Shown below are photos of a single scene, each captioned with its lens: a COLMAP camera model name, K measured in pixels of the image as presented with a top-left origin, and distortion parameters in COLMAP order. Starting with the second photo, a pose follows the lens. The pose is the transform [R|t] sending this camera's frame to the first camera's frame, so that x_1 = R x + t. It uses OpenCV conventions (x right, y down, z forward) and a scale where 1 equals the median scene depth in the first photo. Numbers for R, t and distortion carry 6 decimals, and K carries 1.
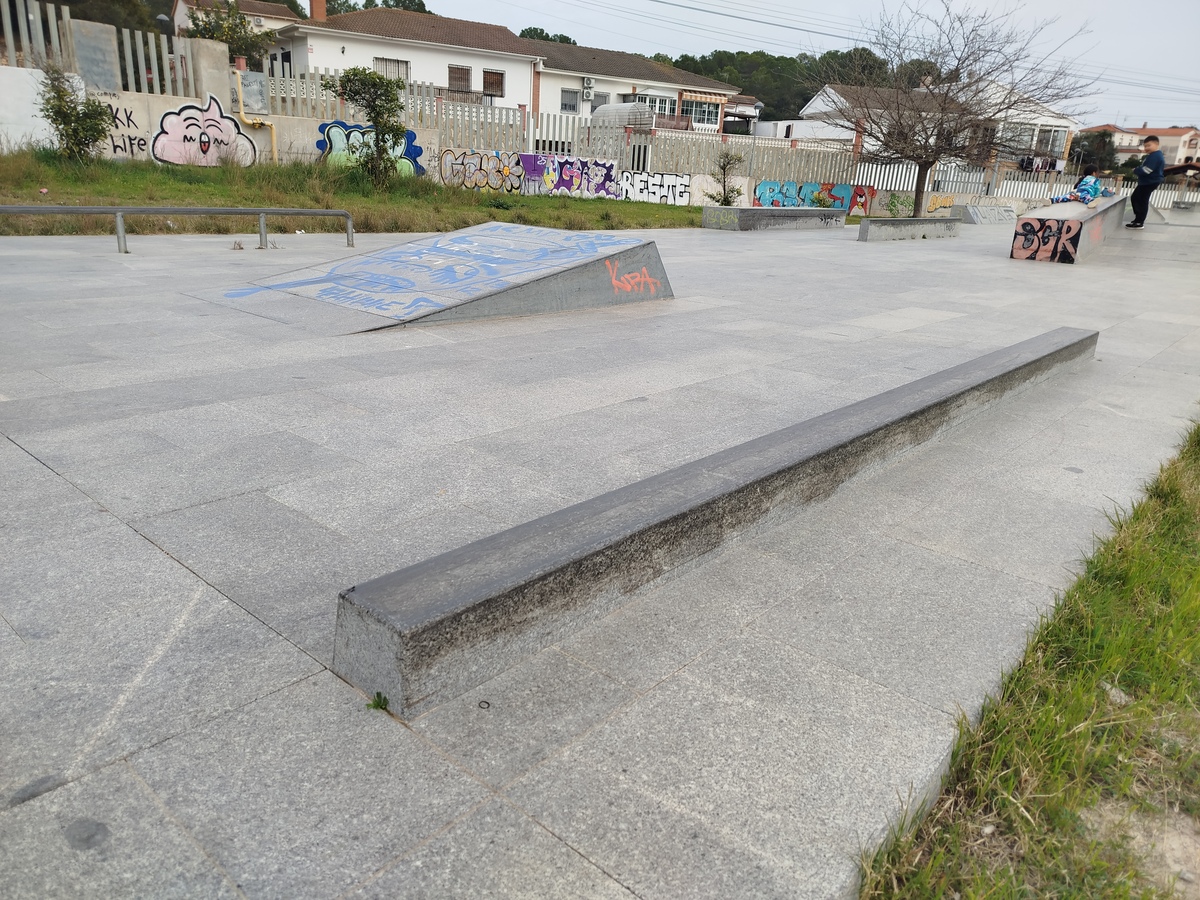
lens RADIAL K [[840.4, 0, 597.9], [0, 840.4, 447.1], [0, 0, 1]] dist [0.022517, -0.013063]
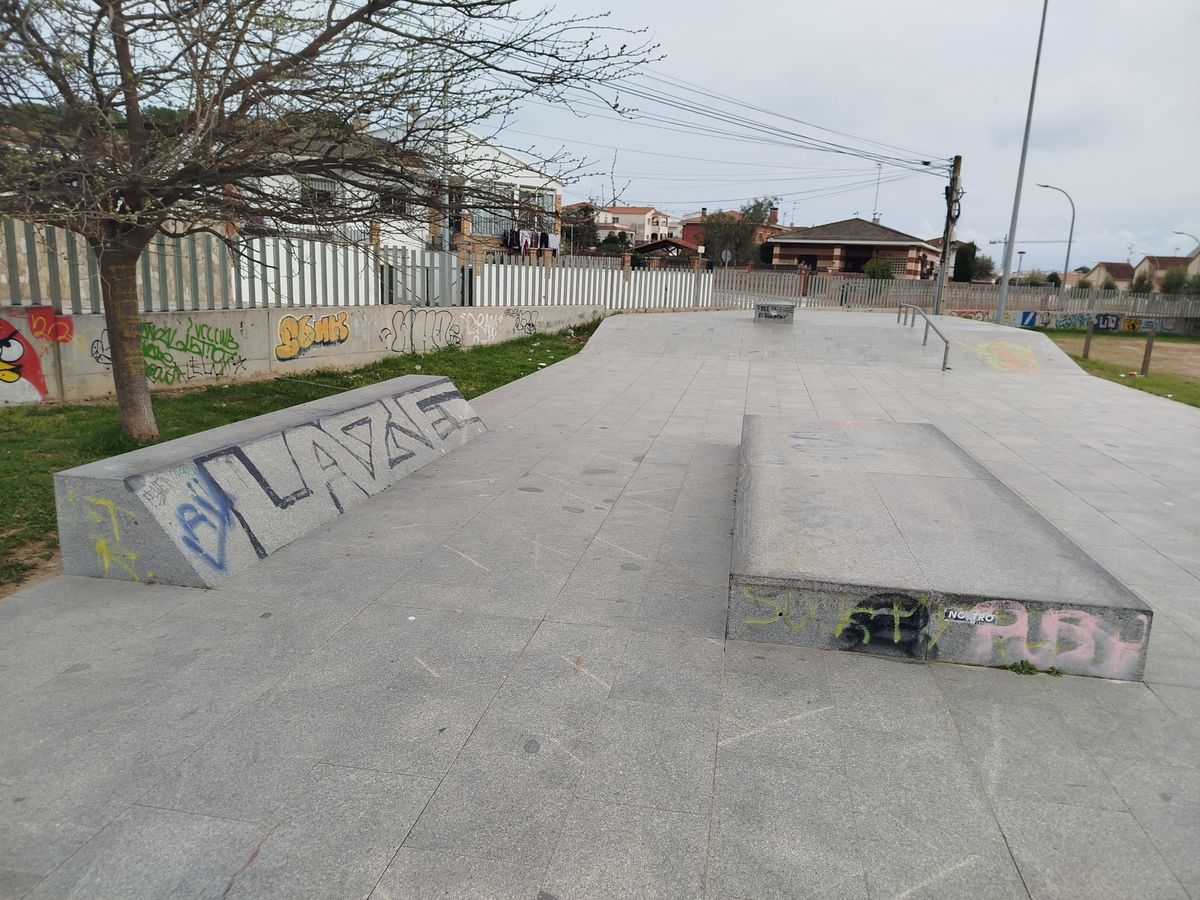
lens RADIAL K [[840.4, 0, 598.0], [0, 840.4, 452.7], [0, 0, 1]] dist [0.022517, -0.013063]
pose [[0.860924, -0.133355, 0.490944, 0.338750], [0.171592, 0.984600, -0.033457, -0.209324], [-0.478922, 0.113046, 0.870549, 0.631426]]
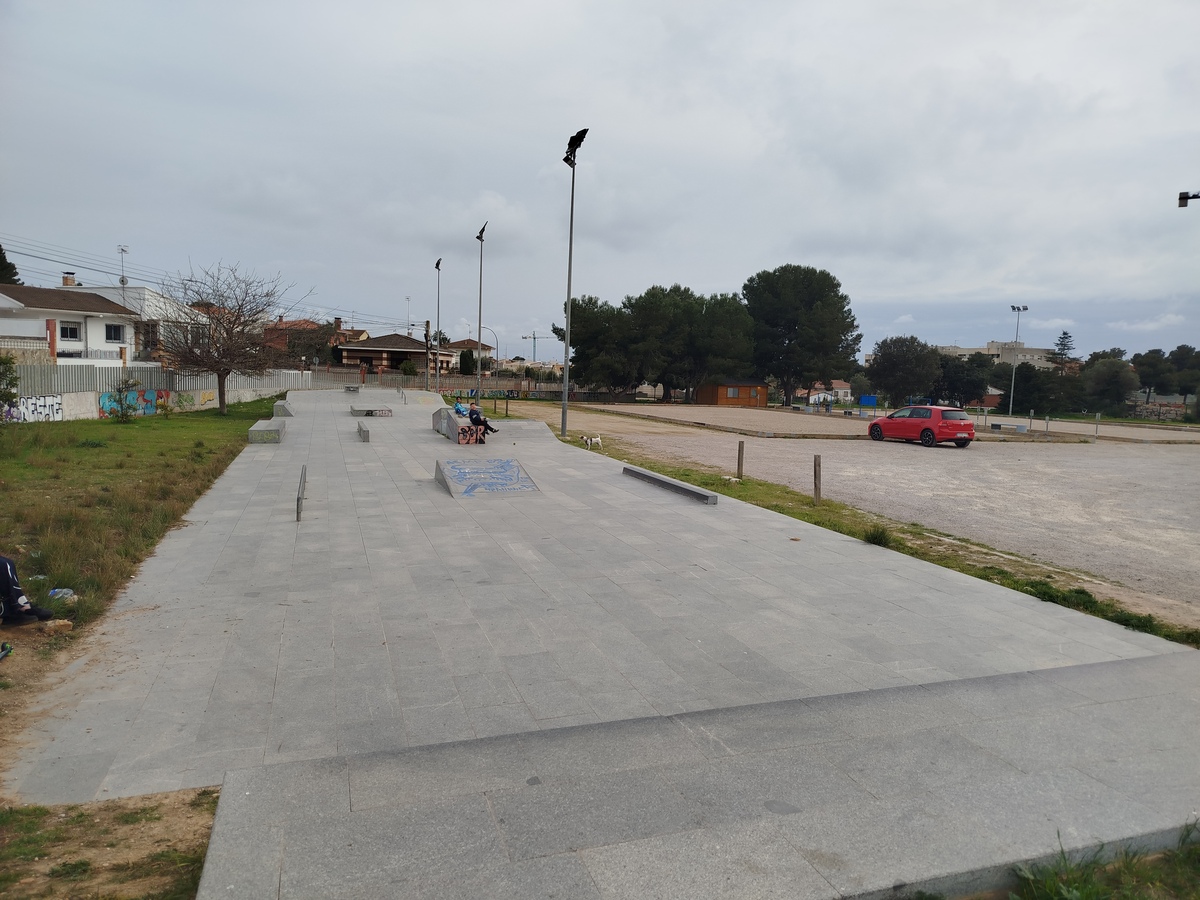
lens RADIAL K [[840.4, 0, 601.5], [0, 840.4, 450.5], [0, 0, 1]] dist [0.022517, -0.013063]
pose [[0.508674, -0.121711, 0.852313, -0.418671], [0.268809, 0.962921, -0.022924, -0.021099], [-0.817920, 0.240770, 0.522529, -0.153235]]
